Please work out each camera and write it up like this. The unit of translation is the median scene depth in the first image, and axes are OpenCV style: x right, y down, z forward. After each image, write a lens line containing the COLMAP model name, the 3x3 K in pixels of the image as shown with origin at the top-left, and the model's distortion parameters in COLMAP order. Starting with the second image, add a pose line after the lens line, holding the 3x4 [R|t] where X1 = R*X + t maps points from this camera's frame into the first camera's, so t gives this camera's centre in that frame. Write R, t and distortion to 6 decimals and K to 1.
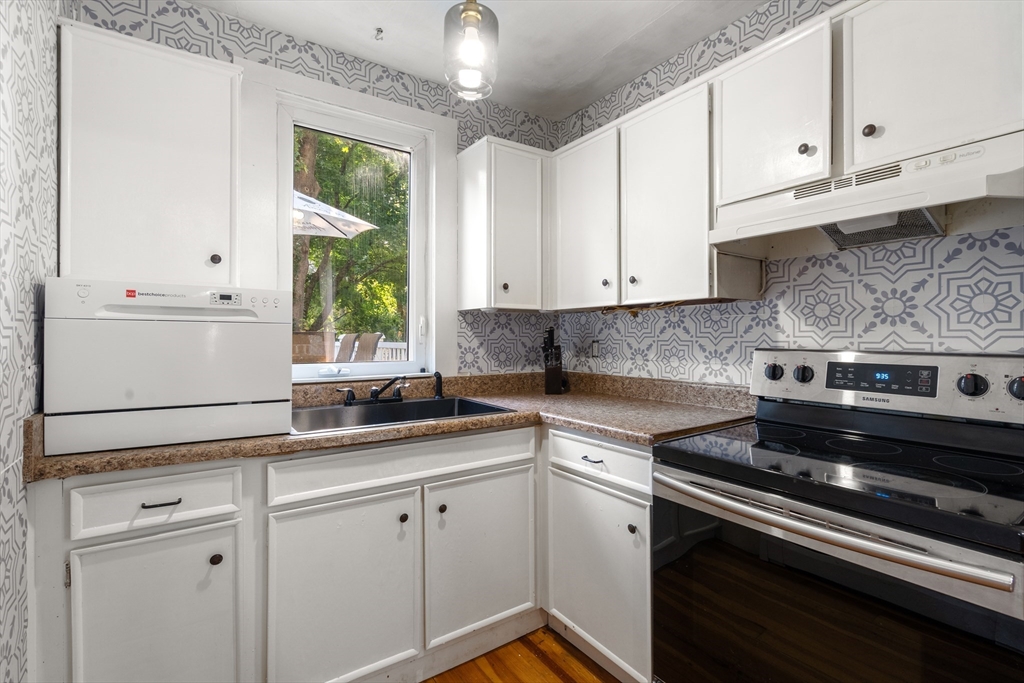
lens RADIAL K [[477.8, 0, 514.4], [0, 477.8, 335.9], [0, 0, 1]] dist [0.000120, 0.000146]
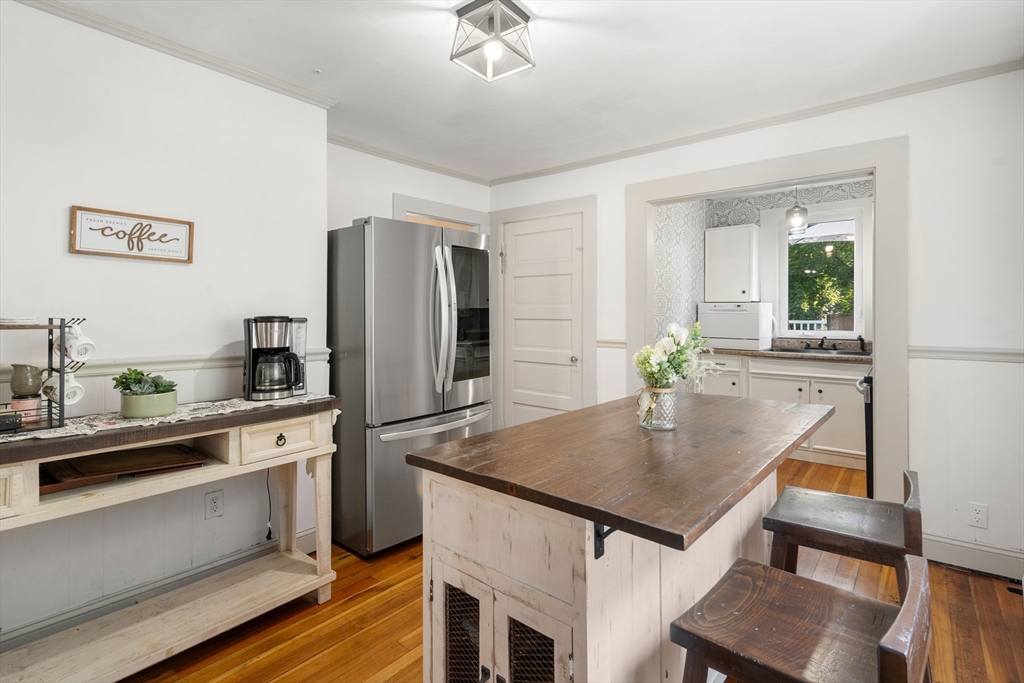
lens RADIAL K [[479.6, 0, 512.4], [0, 479.6, 323.7], [0, 0, 1]] dist [-0.001262, 0.000105]
pose [[0.281604, 0.020409, -0.959314, 1.979633], [0.000689, 0.999769, 0.021472, -0.029769], [0.959530, -0.006708, 0.281525, -1.323364]]
